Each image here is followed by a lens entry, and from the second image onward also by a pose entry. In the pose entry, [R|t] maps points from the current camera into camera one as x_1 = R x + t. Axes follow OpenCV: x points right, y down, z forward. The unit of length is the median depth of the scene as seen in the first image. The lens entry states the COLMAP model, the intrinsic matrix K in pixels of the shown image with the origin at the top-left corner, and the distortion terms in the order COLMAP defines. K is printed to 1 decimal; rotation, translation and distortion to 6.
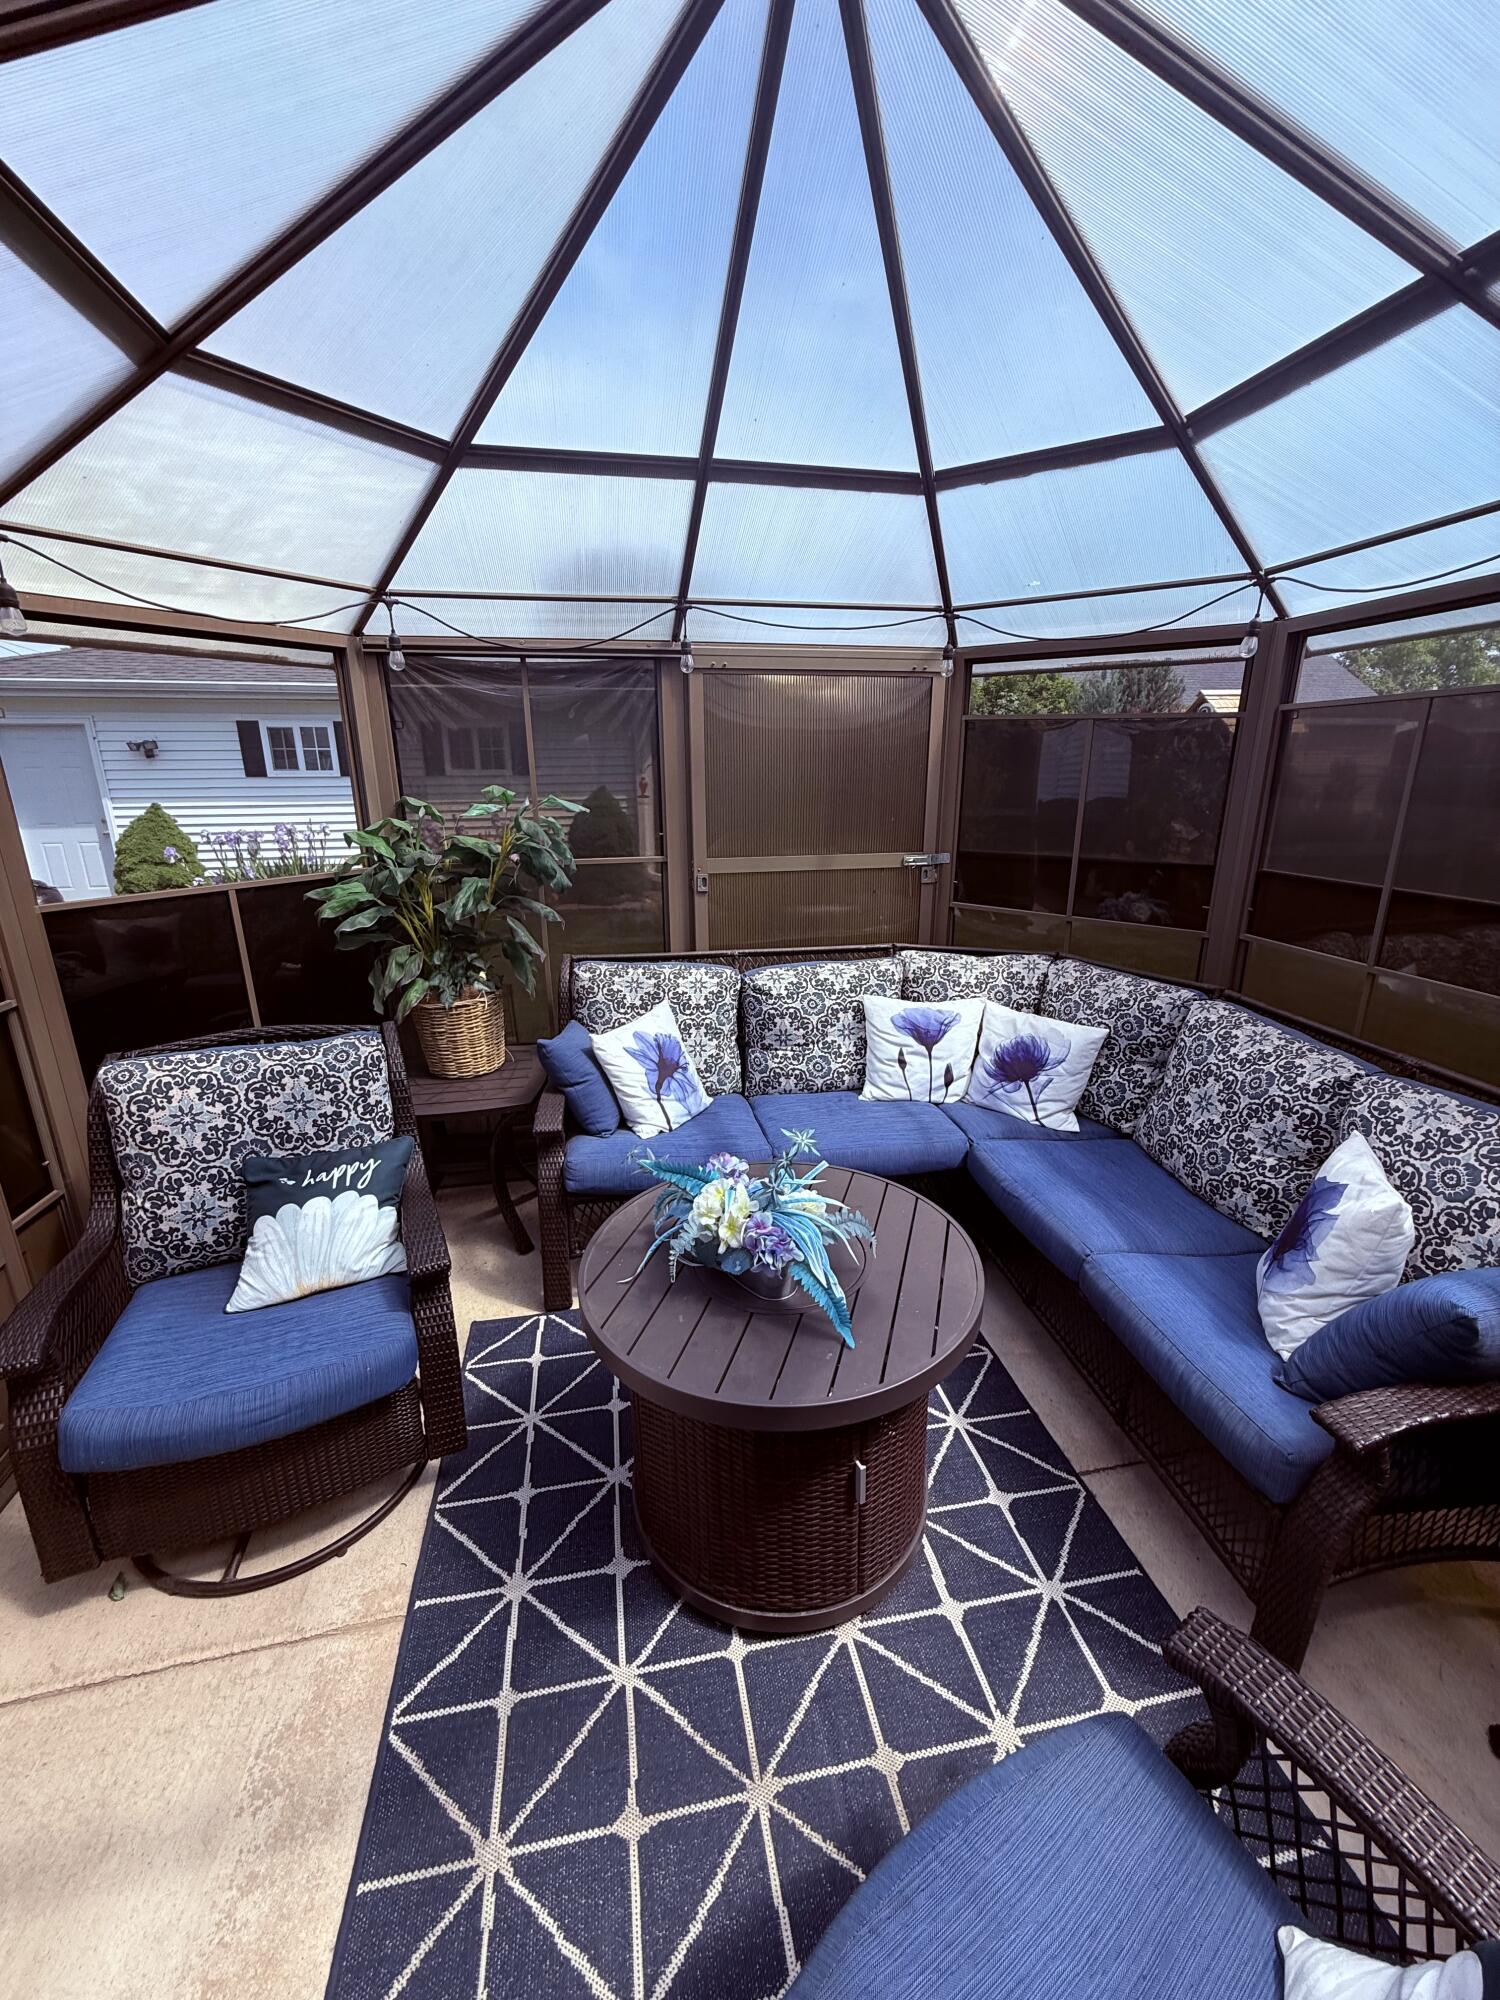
lens RADIAL K [[798.1, 0, 757.8], [0, 798.1, 992.8], [0, 0, 1]] dist [-0.017015, 0.002336]
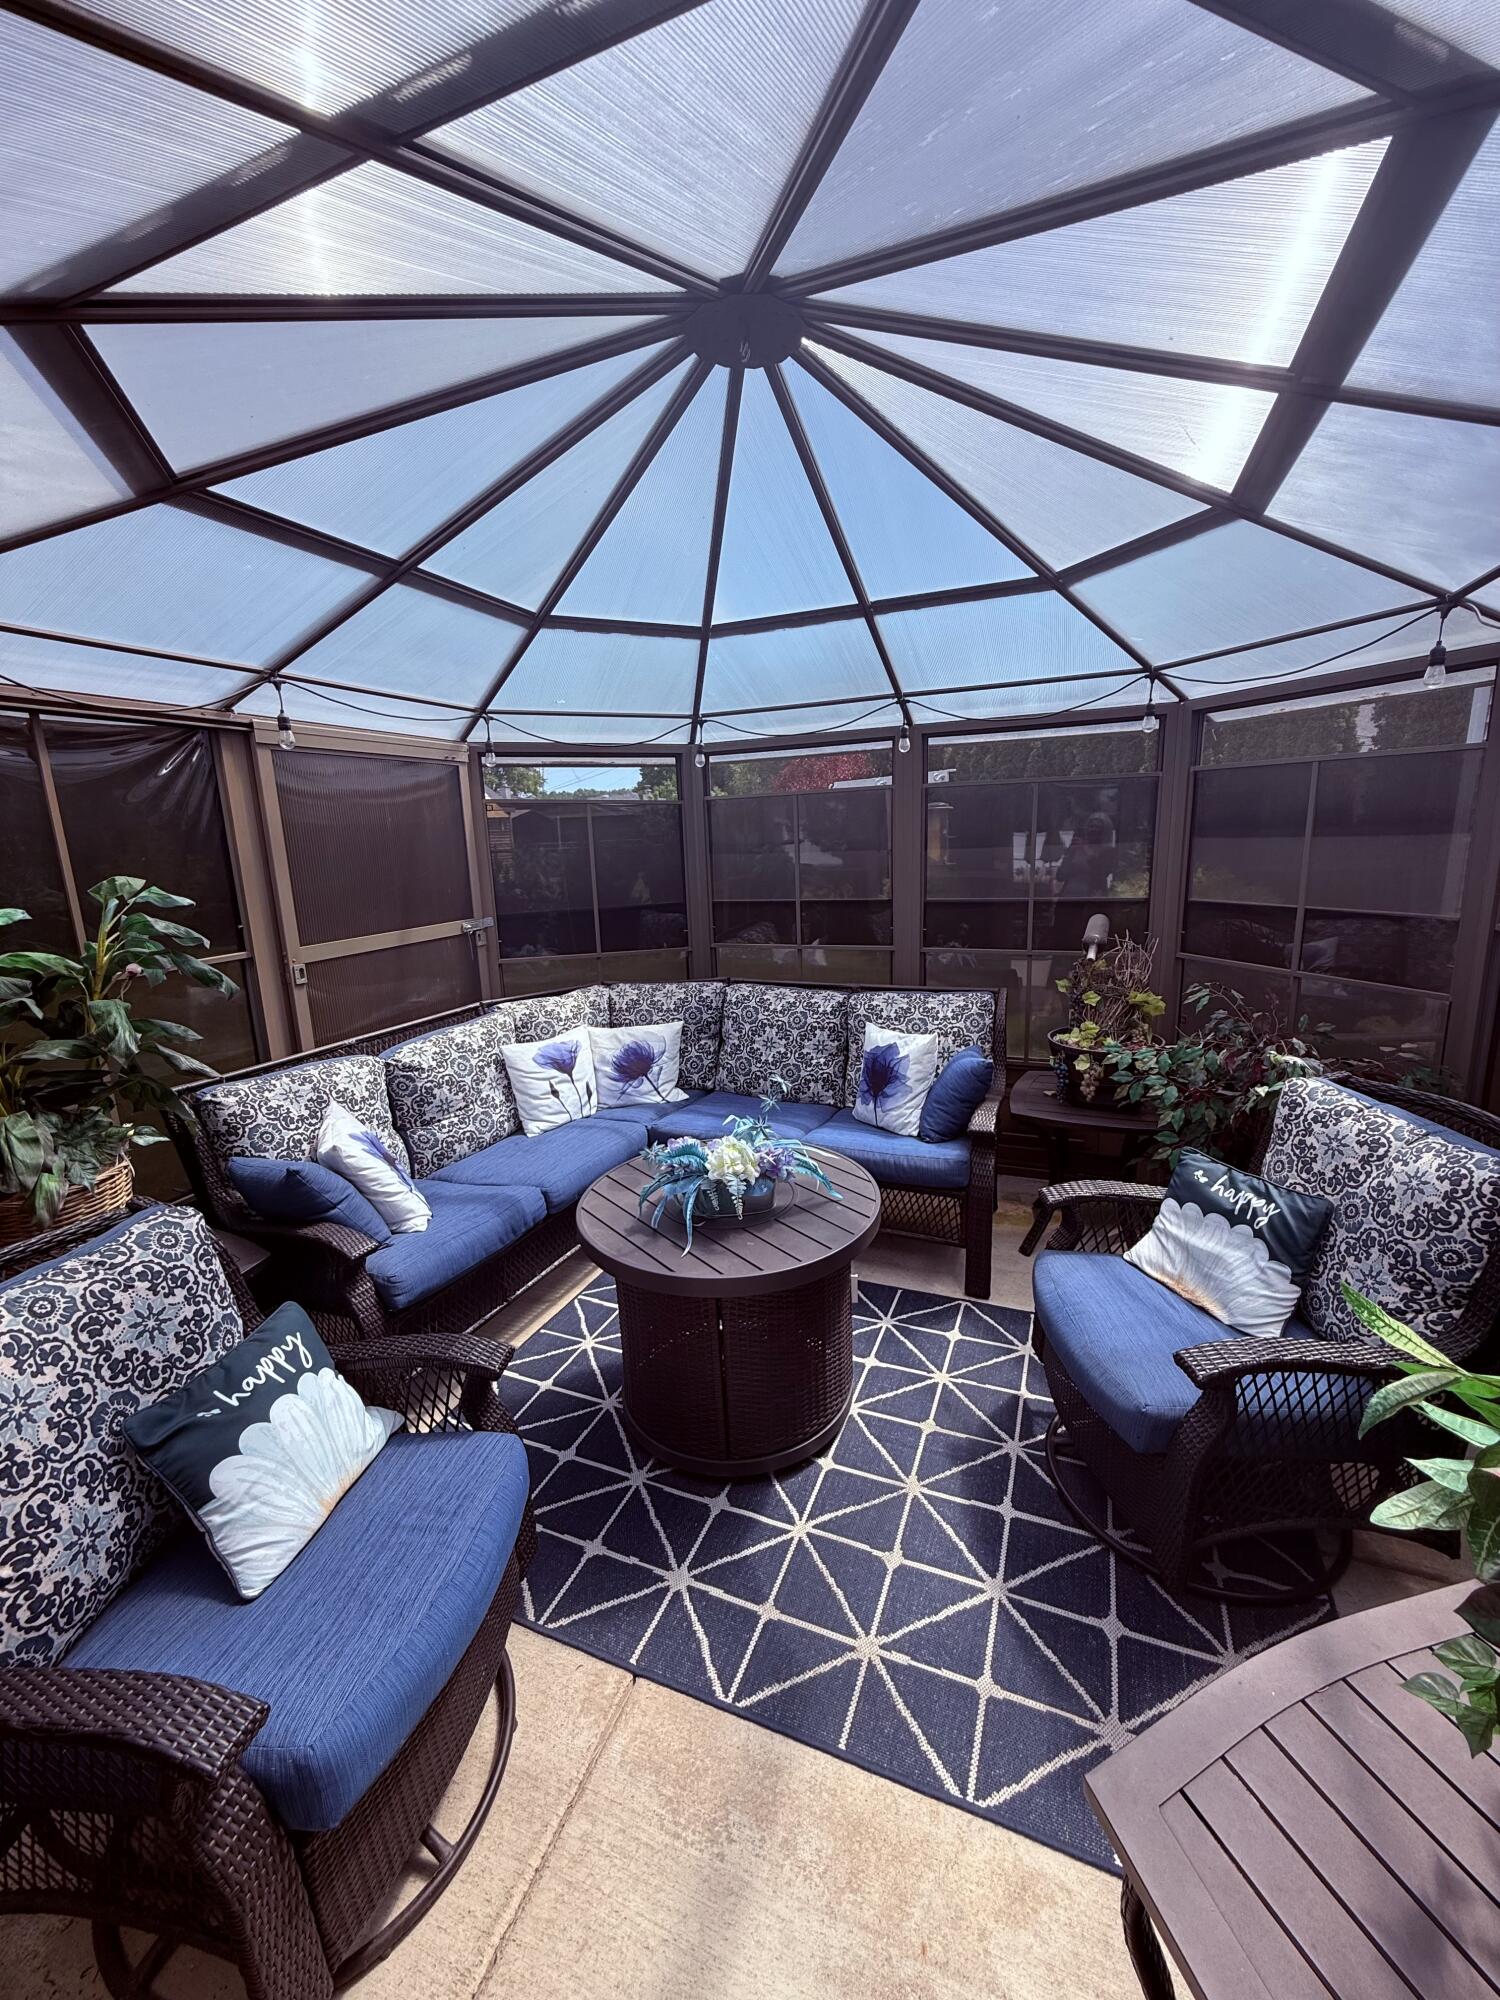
lens RADIAL K [[798.1, 0, 762.0], [0, 798.1, 992.3], [0, 0, 1]] dist [-0.017015, 0.002336]
pose [[0.542175, -0.179118, 0.820953, -0.794670], [0.260060, 0.964814, 0.038756, -0.026001], [-0.799009, 0.192484, 0.569680, 0.112233]]
